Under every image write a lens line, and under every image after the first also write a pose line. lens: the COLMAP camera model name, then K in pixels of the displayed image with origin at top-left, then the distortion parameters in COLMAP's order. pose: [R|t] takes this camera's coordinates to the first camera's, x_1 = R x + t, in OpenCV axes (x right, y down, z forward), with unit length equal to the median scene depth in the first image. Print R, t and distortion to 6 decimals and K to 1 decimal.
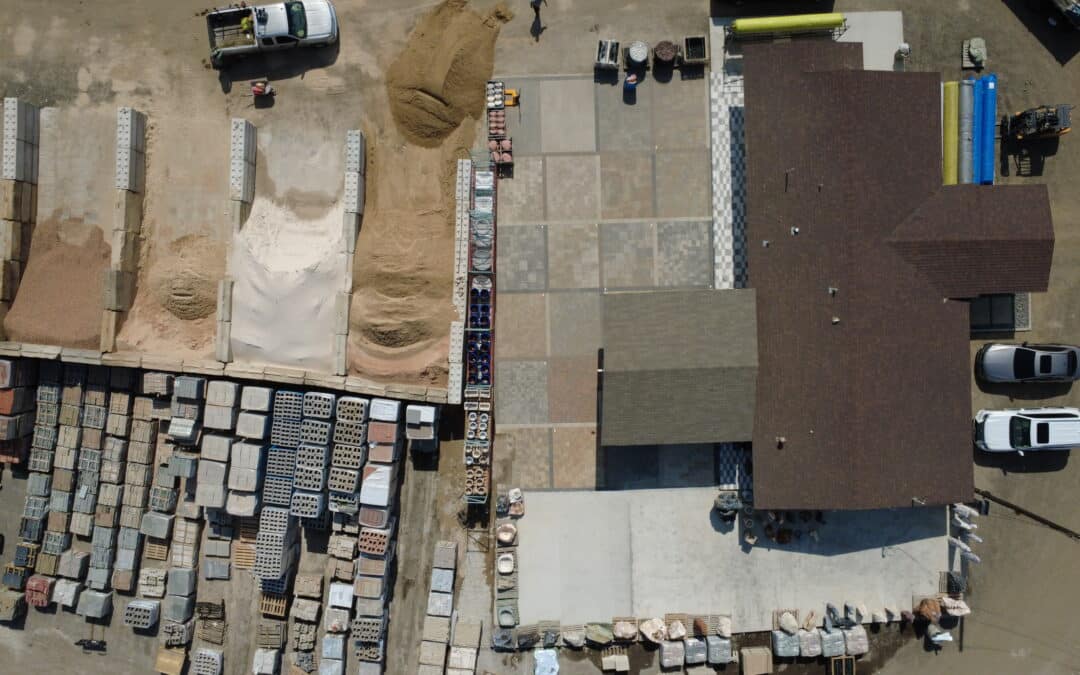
lens RADIAL K [[872.1, 0, 540.0], [0, 872.1, 337.5], [0, 0, 1]] dist [0.000659, -0.002228]
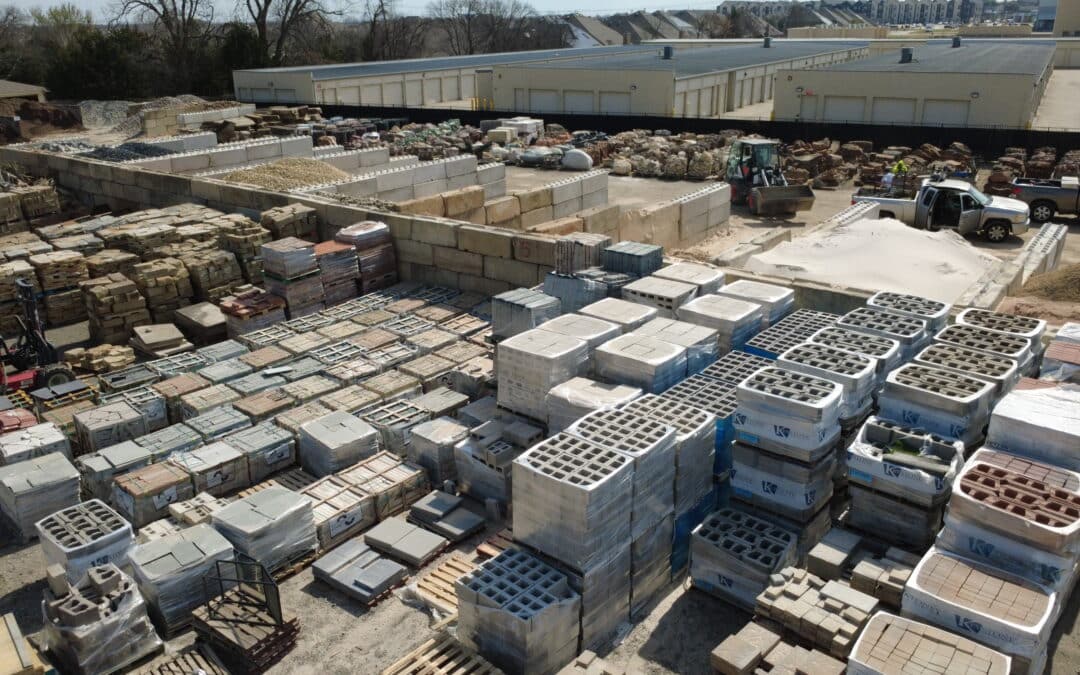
lens RADIAL K [[872.1, 0, 540.0], [0, 872.1, 337.5], [0, 0, 1]] dist [0.000659, -0.002228]
pose [[0.831278, 0.211609, -0.514002, -0.175093], [-0.555652, 0.291237, -0.778738, 0.455846], [-0.015091, 0.932954, 0.359680, 0.817514]]
